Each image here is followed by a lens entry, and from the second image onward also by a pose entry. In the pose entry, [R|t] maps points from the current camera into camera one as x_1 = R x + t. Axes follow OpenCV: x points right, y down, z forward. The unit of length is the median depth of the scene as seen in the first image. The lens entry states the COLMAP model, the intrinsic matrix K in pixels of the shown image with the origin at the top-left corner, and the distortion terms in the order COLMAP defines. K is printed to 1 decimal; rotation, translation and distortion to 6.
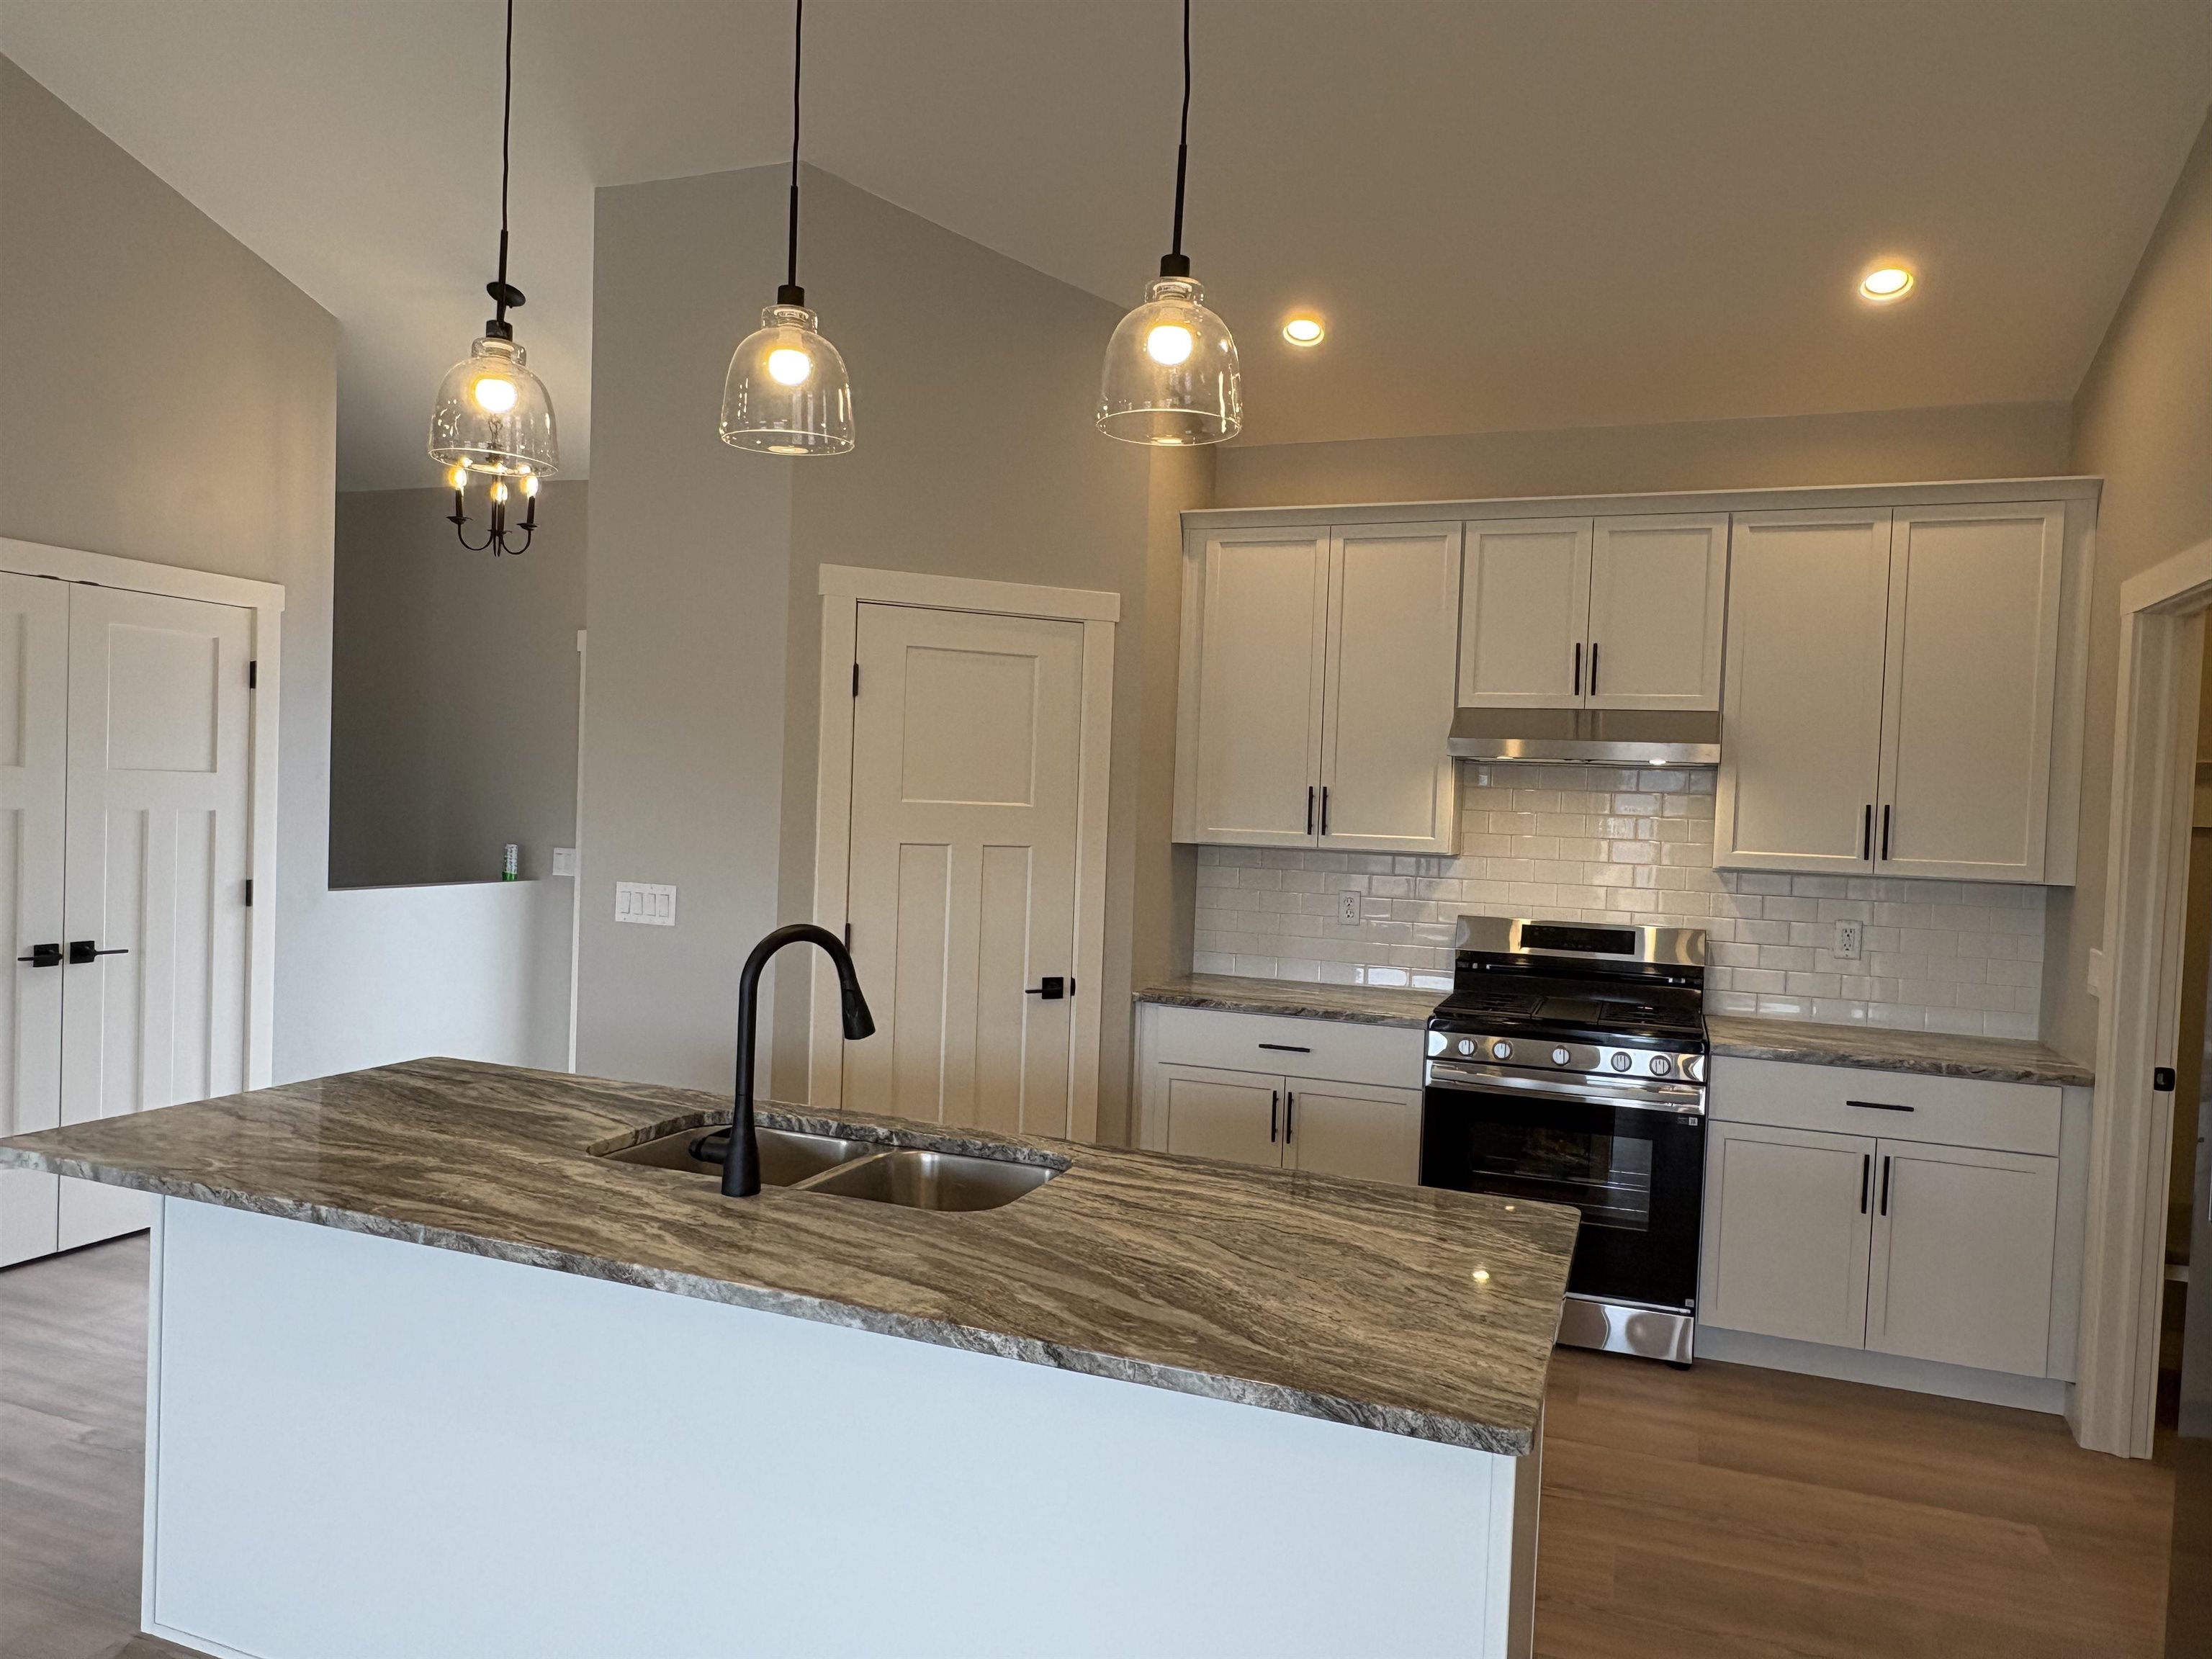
lens RADIAL K [[1458.1, 0, 1099.5], [0, 1458.1, 840.6], [0, 0, 1]] dist [-0.001247, -0.000553]
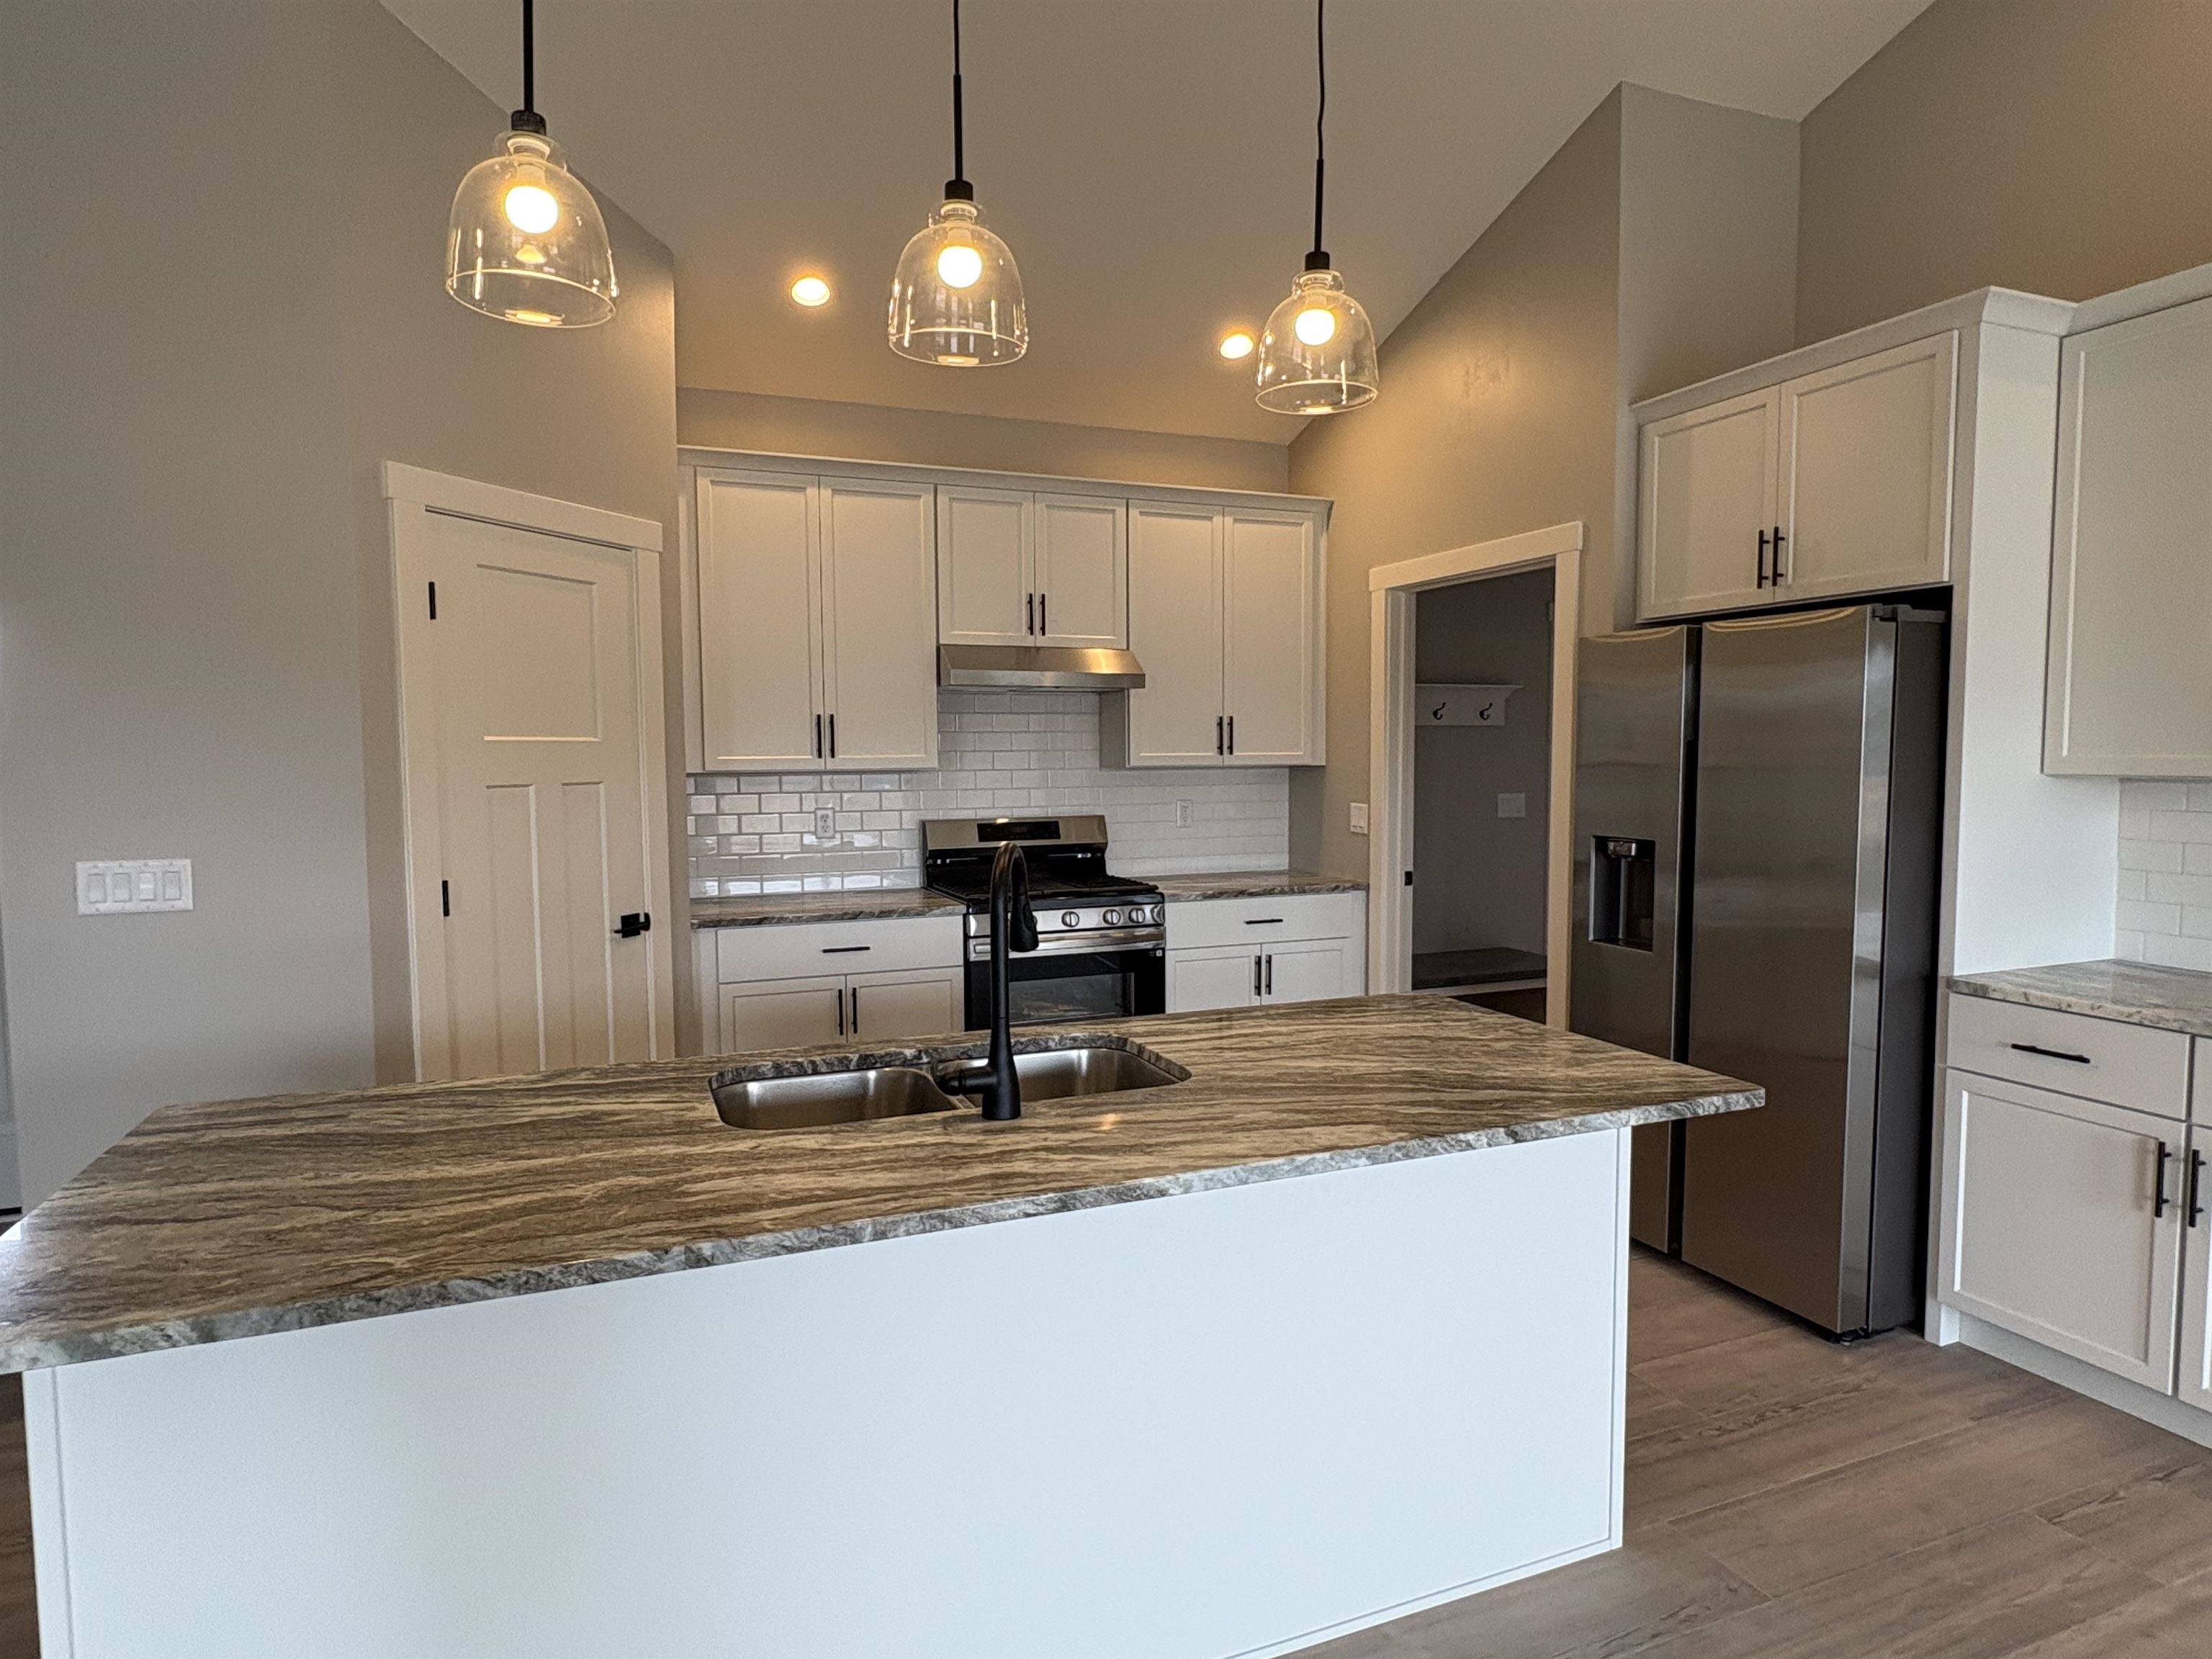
lens RADIAL K [[1265.7, 0, 1111.8], [0, 1265.7, 834.2], [0, 0, 1]] dist [-0.004630, 0.005369]
pose [[0.721896, -0.088243, 0.686352, -0.436487], [0.053737, 0.995990, 0.071533, -0.003905], [-0.689911, -0.014757, 0.723743, 0.187182]]
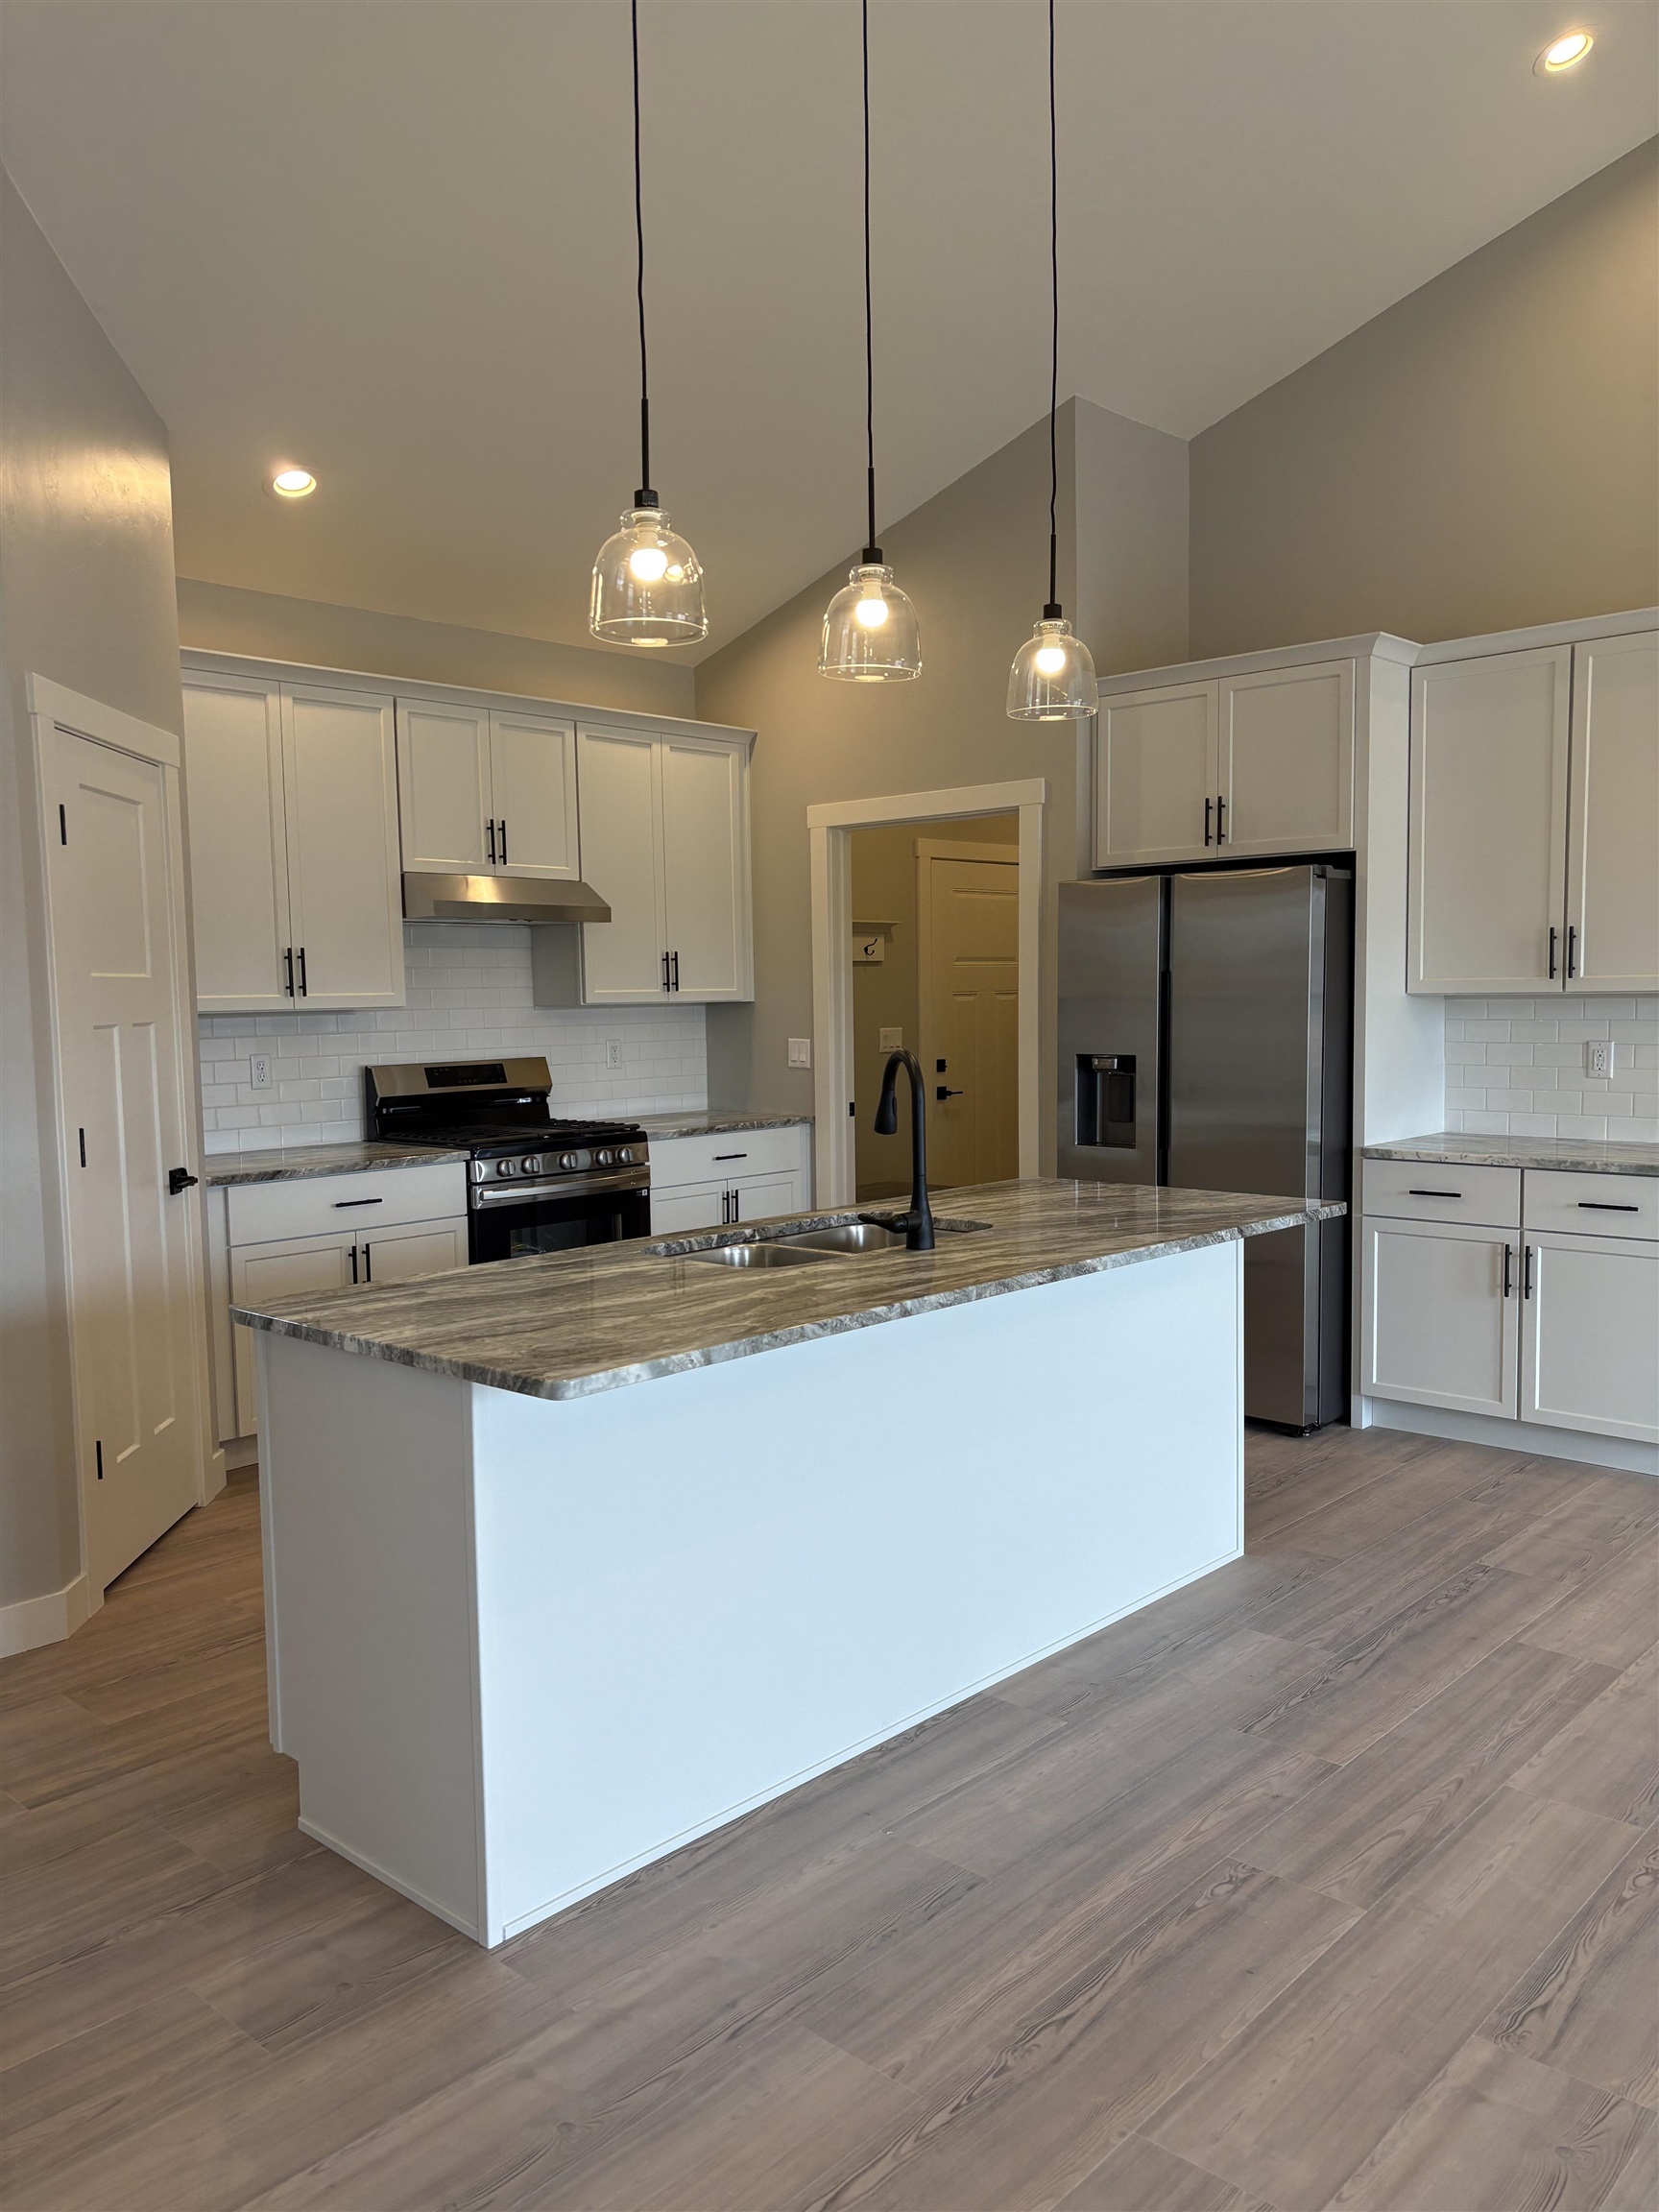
lens RADIAL K [[1659.0, 0, 827.5], [0, 1659.0, 1119.6], [0, 0, 1]] dist [0.063835, -0.068230]
pose [[0.366387, -0.118624, 0.922870, -0.951590], [0.057541, 0.992830, 0.104773, -0.023445], [-0.928682, 0.014716, 0.370586, 0.292794]]
